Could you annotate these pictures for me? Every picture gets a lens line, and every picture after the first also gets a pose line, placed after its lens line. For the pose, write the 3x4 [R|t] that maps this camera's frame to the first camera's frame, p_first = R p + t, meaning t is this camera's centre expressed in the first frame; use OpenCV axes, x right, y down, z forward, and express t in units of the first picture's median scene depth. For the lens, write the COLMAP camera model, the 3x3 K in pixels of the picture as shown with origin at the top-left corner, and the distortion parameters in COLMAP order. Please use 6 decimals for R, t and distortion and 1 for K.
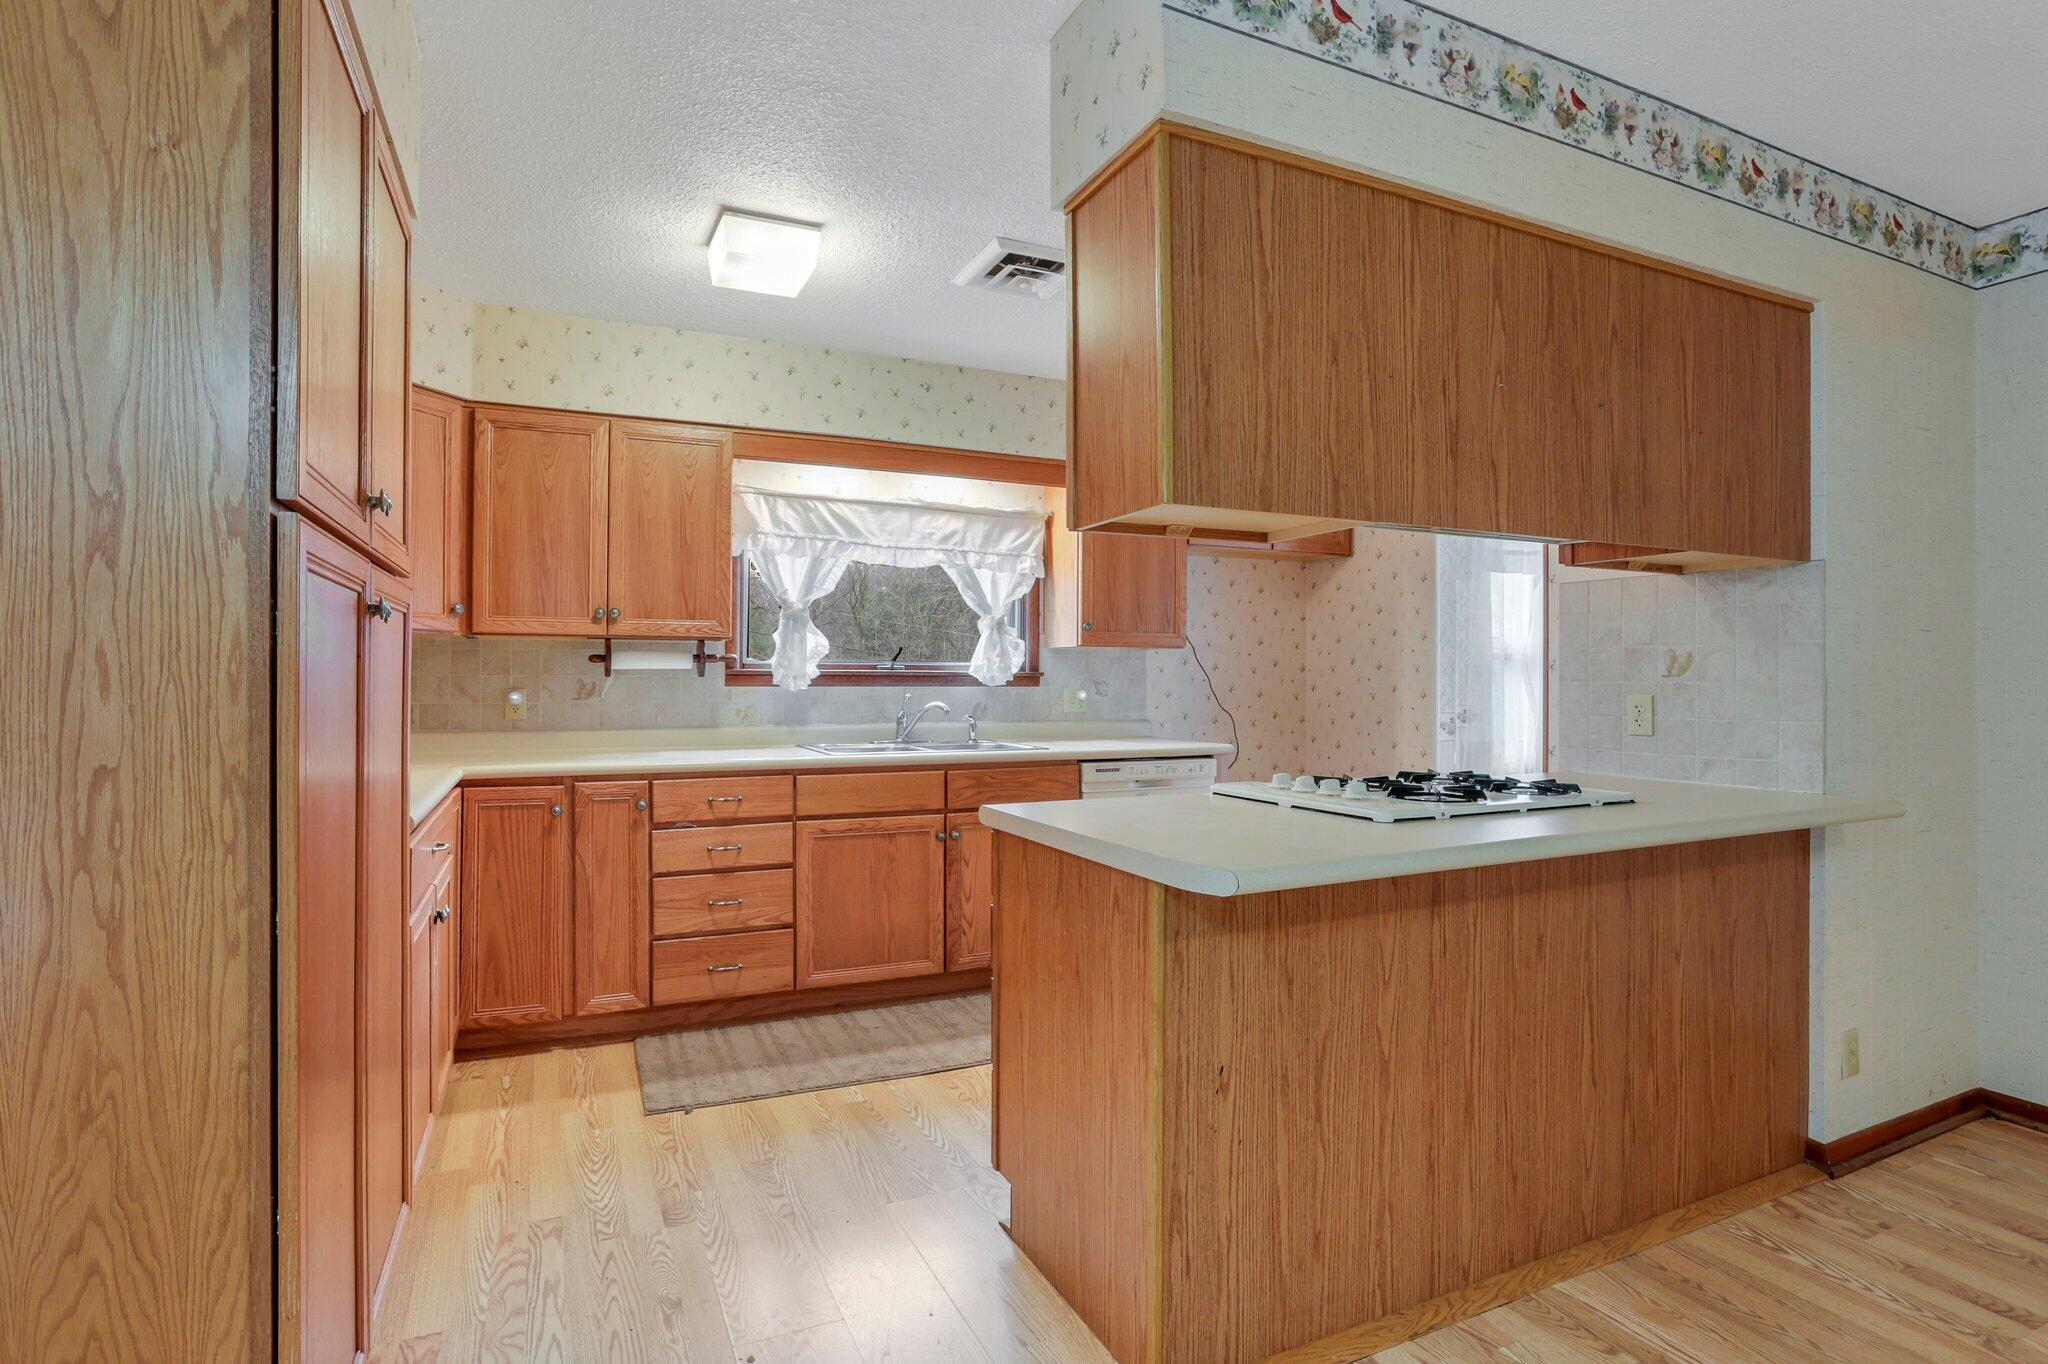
lens RADIAL K [[991.4, 0, 1024.0], [0, 991.4, 682.0], [0, 0, 1]] dist [-0.067959, 0.027337]
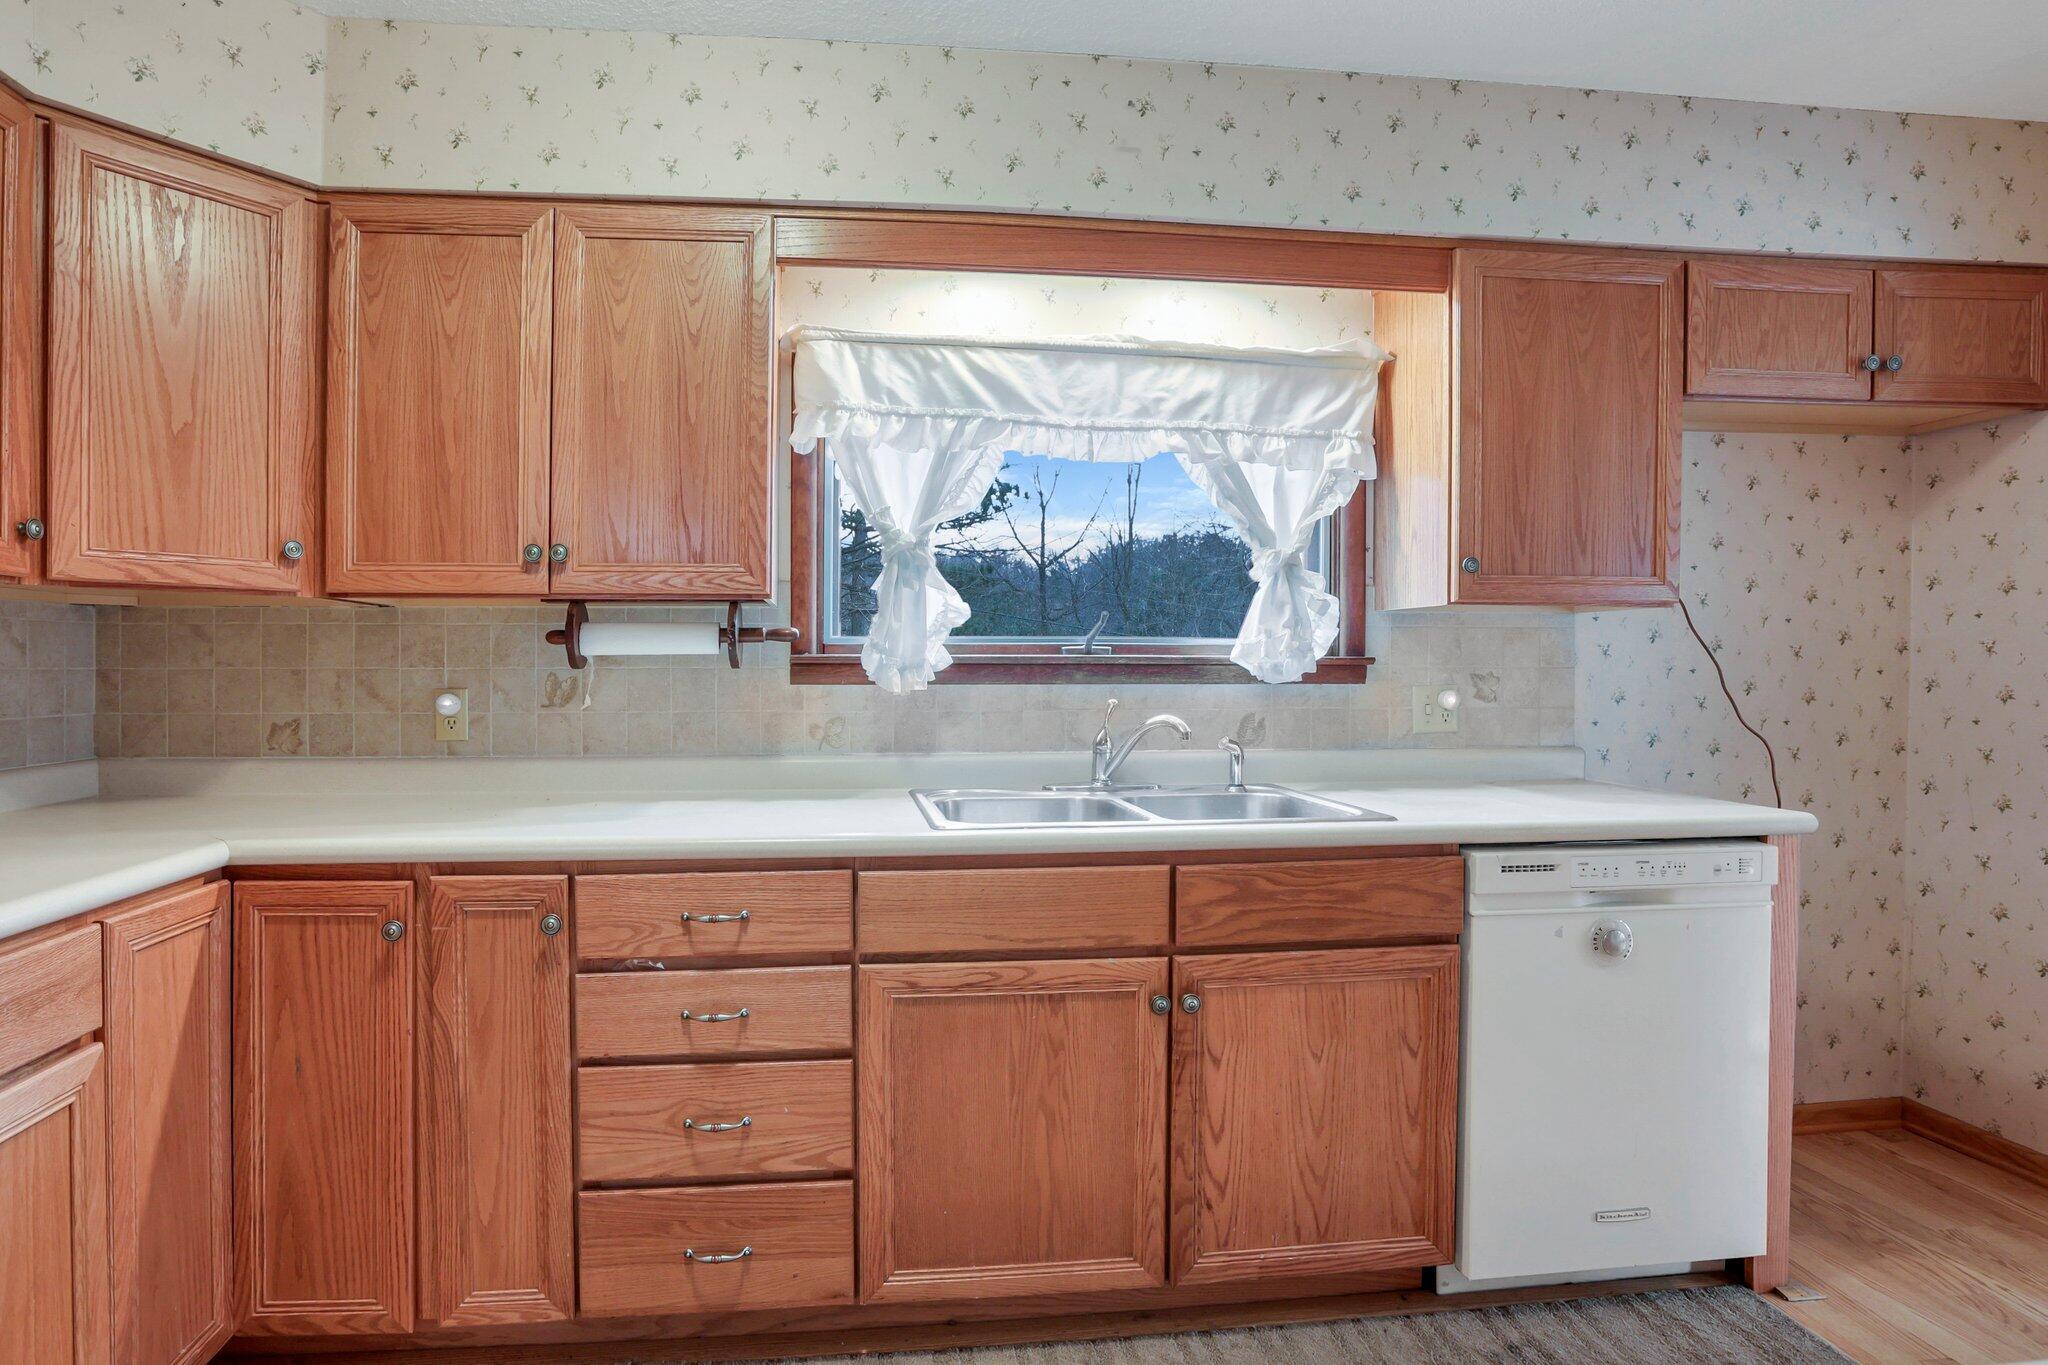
lens RADIAL K [[1092.5, 0, 992.0], [0, 1092.5, 682.4], [0, 0, 1]] dist [-0.040245, 0.000272]
pose [[0.957278, 0.001585, -0.289165, -0.010002], [0.002783, 0.999888, 0.014693, -0.006100], [0.289156, -0.014870, 0.957166, 0.451170]]
